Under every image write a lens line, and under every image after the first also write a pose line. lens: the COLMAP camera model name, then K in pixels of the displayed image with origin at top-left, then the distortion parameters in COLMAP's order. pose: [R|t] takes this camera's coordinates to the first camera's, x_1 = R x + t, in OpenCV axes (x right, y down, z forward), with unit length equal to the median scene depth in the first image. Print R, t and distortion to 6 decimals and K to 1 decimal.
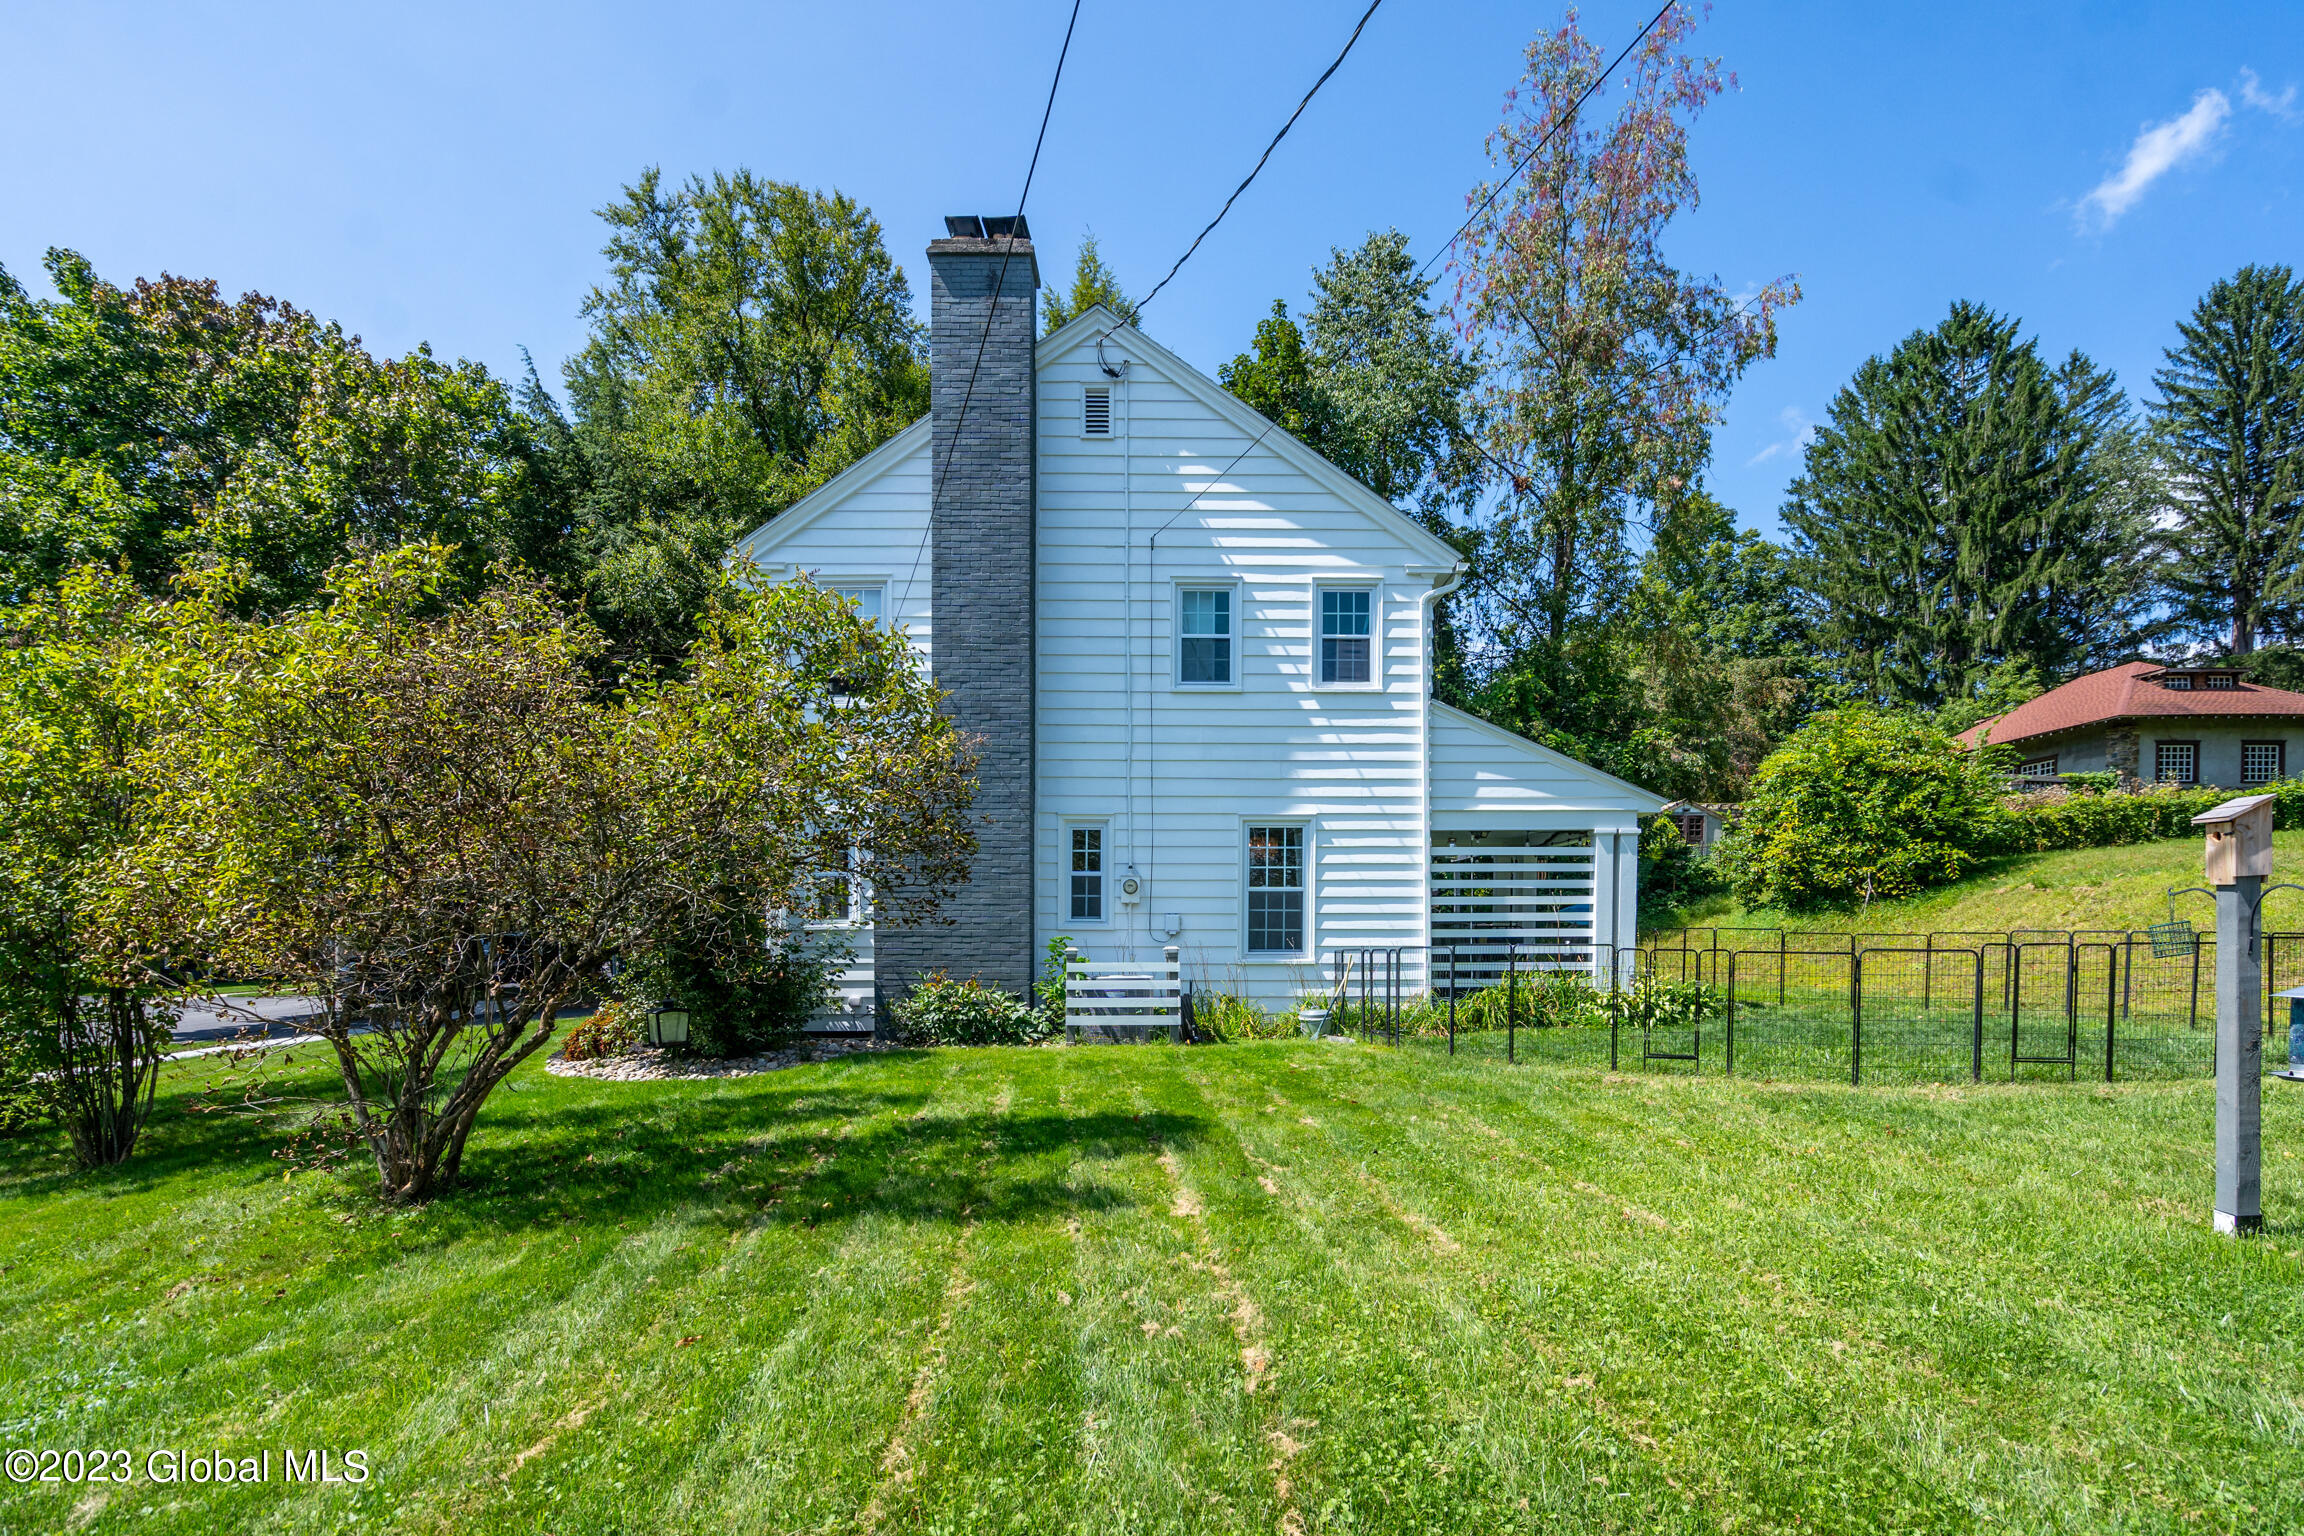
lens RADIAL K [[1104.9, 0, 1152.2], [0, 1104.9, 943.0], [0, 0, 1]] dist [0.000402, -0.000279]
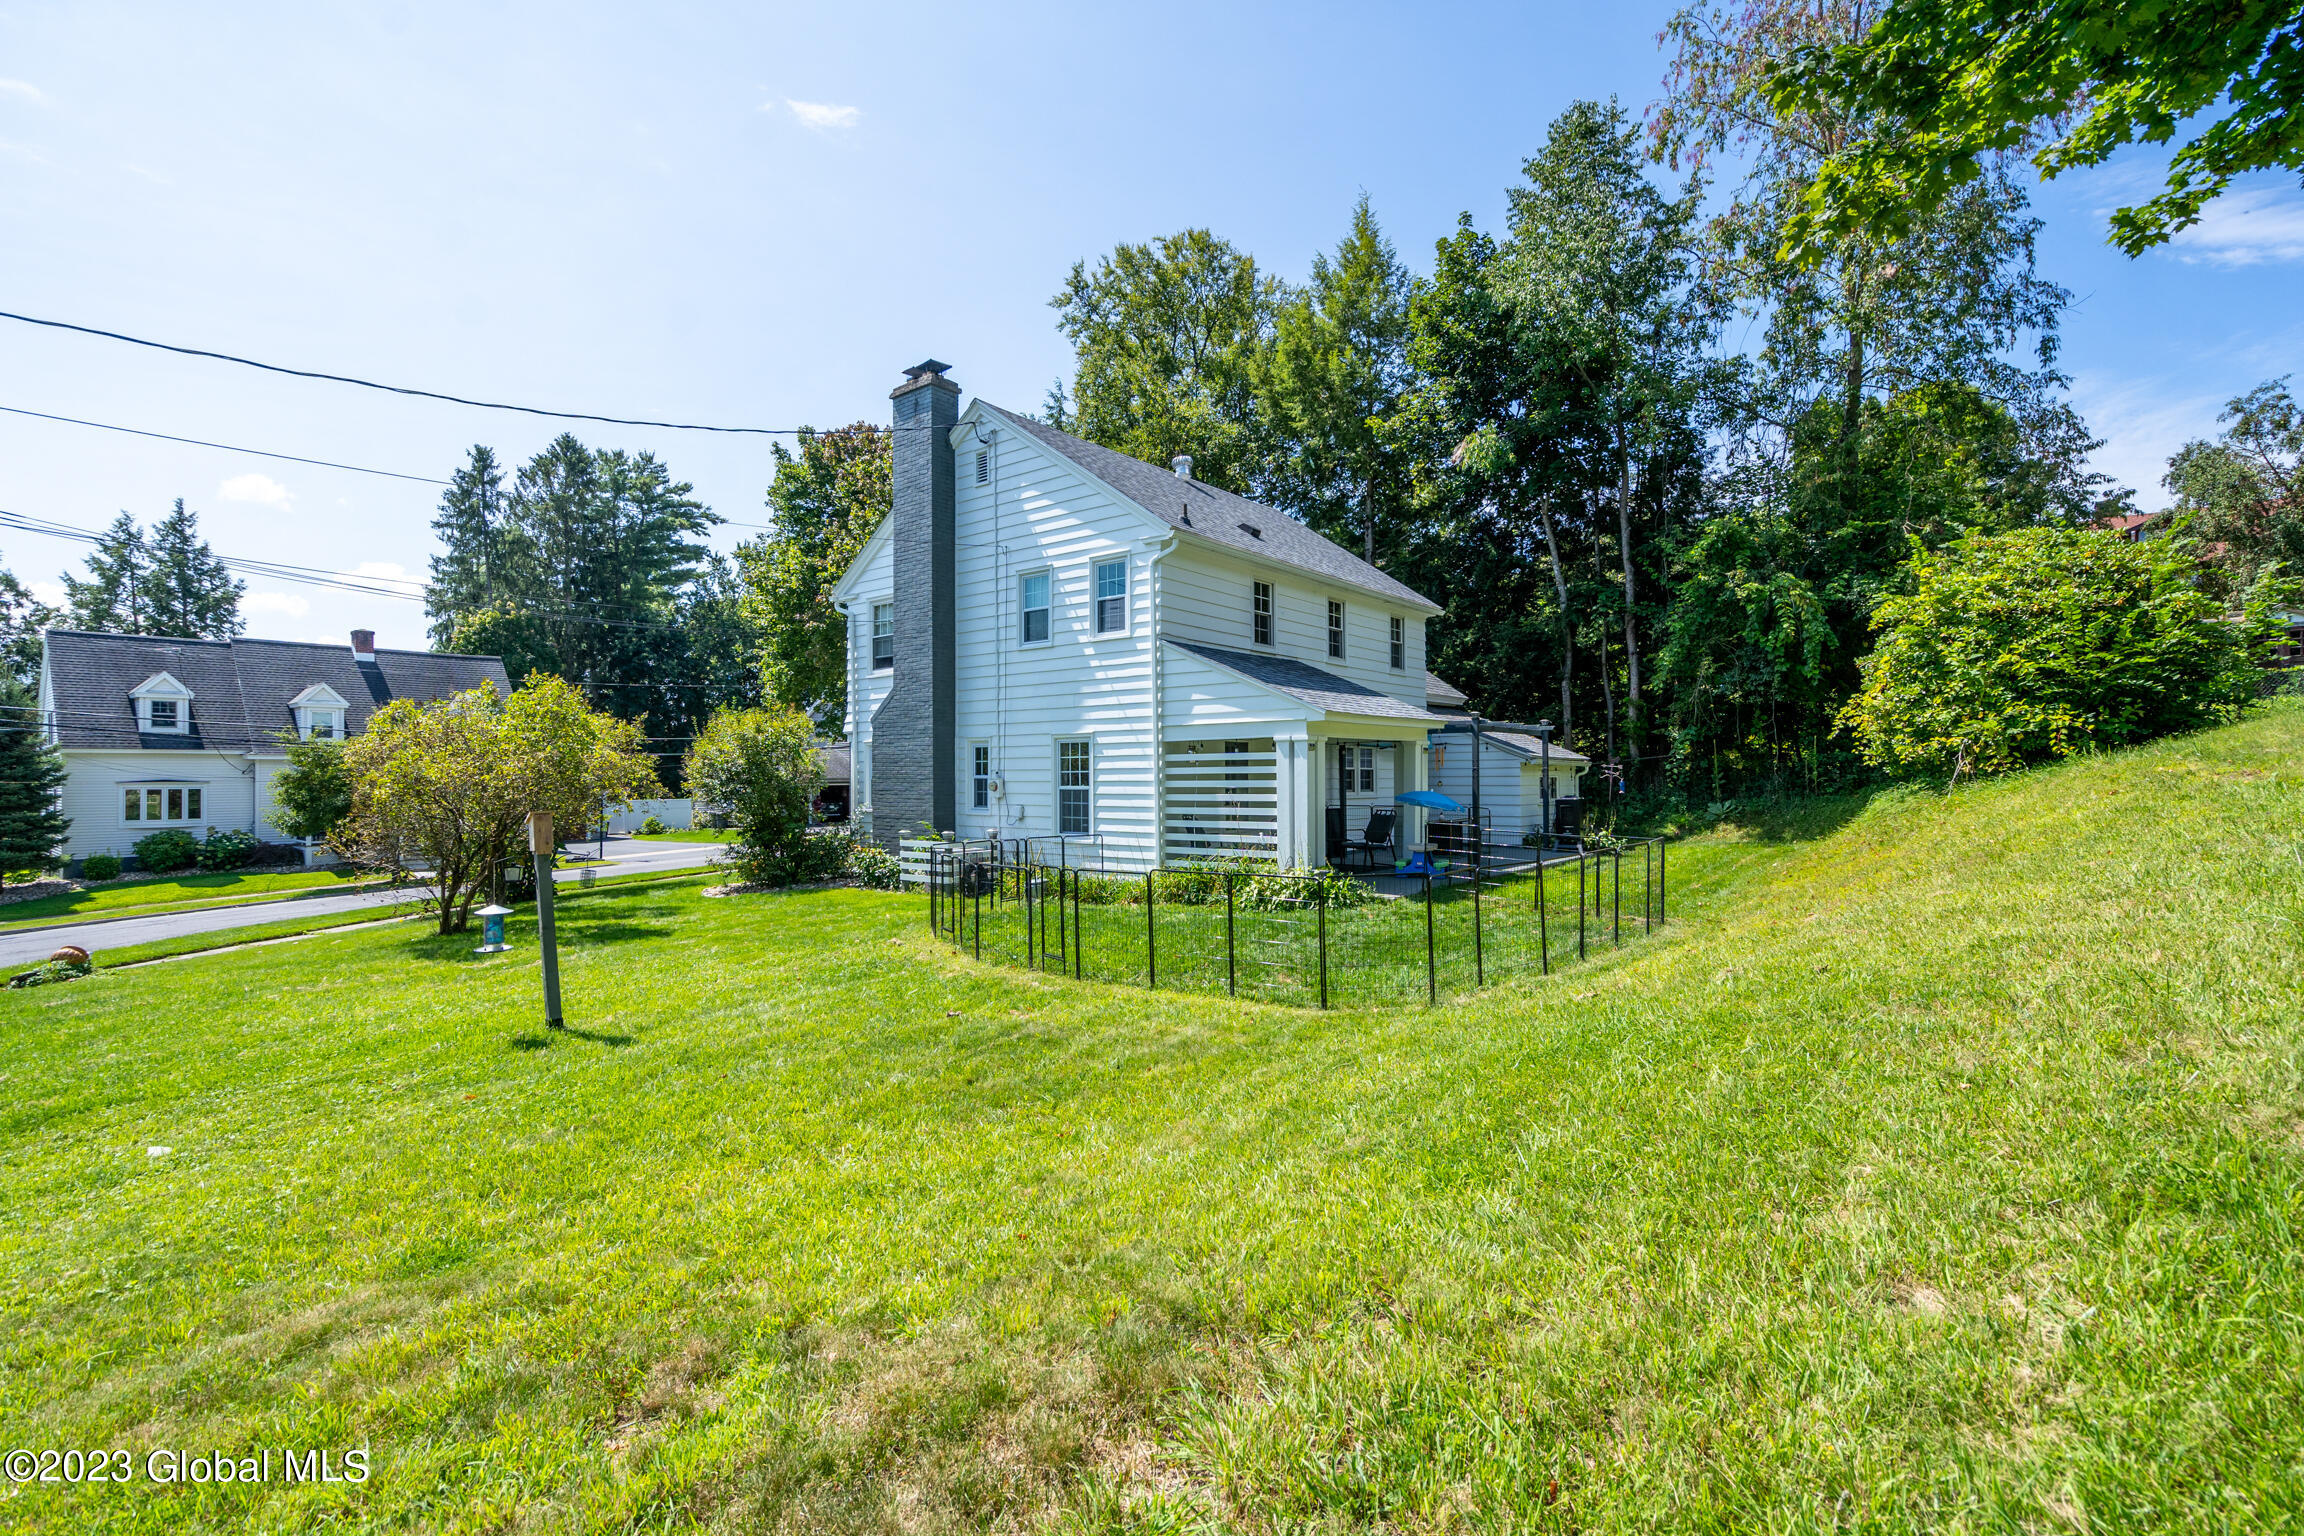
lens RADIAL K [[1031.5, 0, 1153.2], [0, 1031.5, 748.6], [0, 0, 1]] dist [0.001508, 0.000301]
pose [[0.773631, -0.021196, -0.633282, 0.993286], [0.003536, 0.999569, -0.029136, -0.059638], [0.633626, 0.020301, 0.773373, 0.077962]]
